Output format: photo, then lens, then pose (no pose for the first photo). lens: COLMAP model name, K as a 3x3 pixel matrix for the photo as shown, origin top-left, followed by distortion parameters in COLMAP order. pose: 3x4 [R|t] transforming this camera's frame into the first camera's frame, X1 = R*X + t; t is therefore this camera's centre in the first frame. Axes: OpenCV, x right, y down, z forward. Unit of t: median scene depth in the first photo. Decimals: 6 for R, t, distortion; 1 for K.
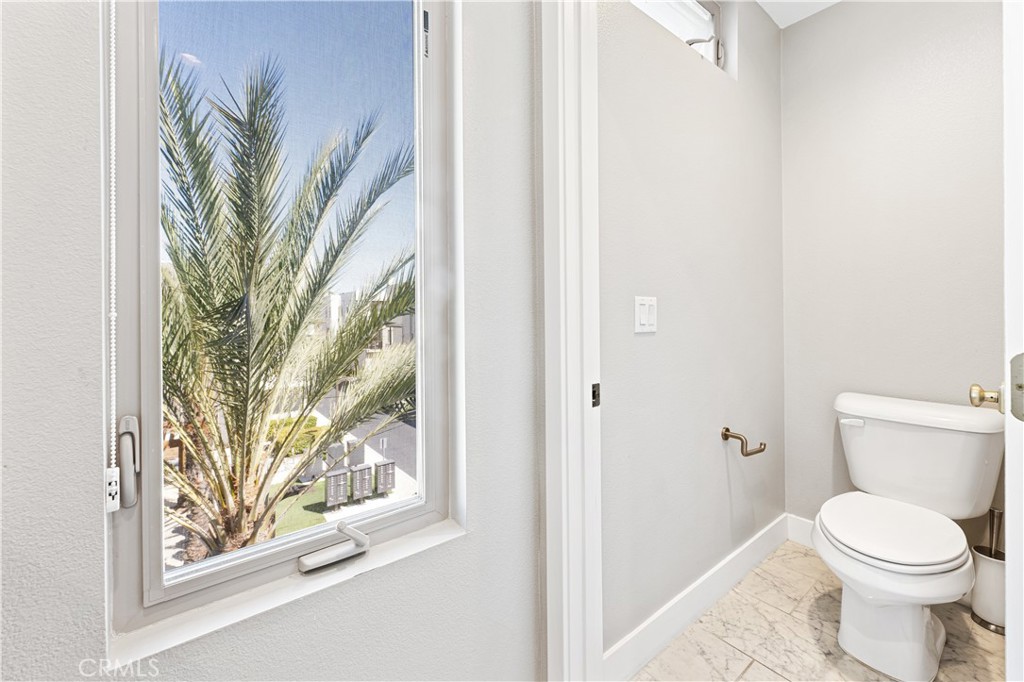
lens RADIAL K [[414.5, 0, 512.4], [0, 414.5, 316.1], [0, 0, 1]] dist [-0.000588, -0.000076]
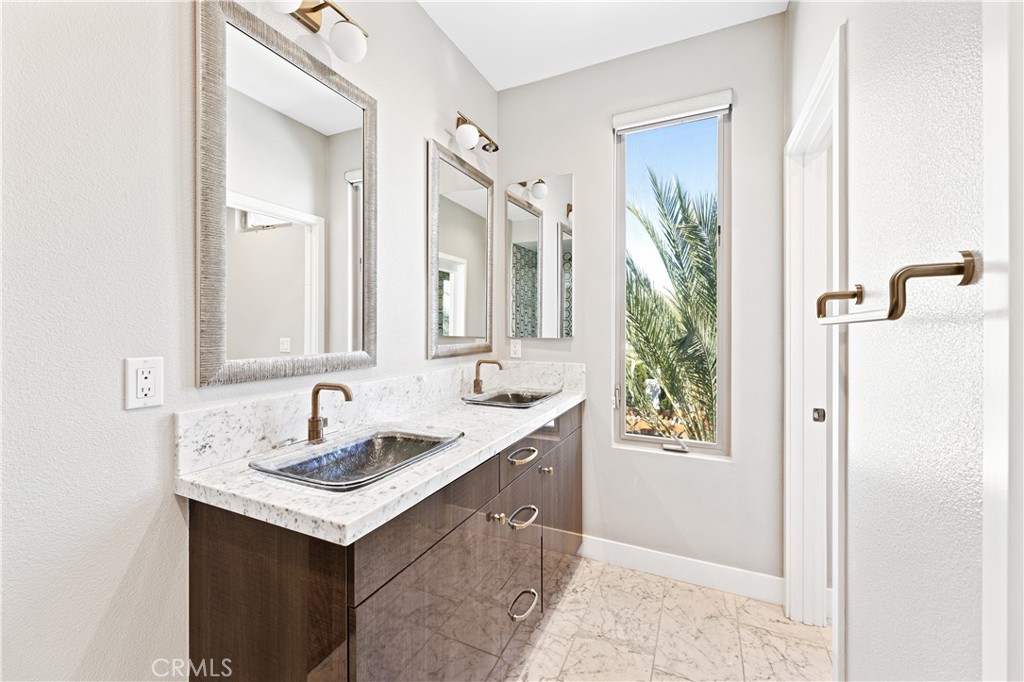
lens RADIAL K [[410.8, 0, 509.5], [0, 410.8, 331.5], [0, 0, 1]] dist [-0.000502, -0.000101]
pose [[0.443701, 0.008857, -0.896131, 1.180745], [0.002378, 0.999936, 0.011061, -0.181496], [0.896172, -0.007039, 0.443652, -0.924059]]
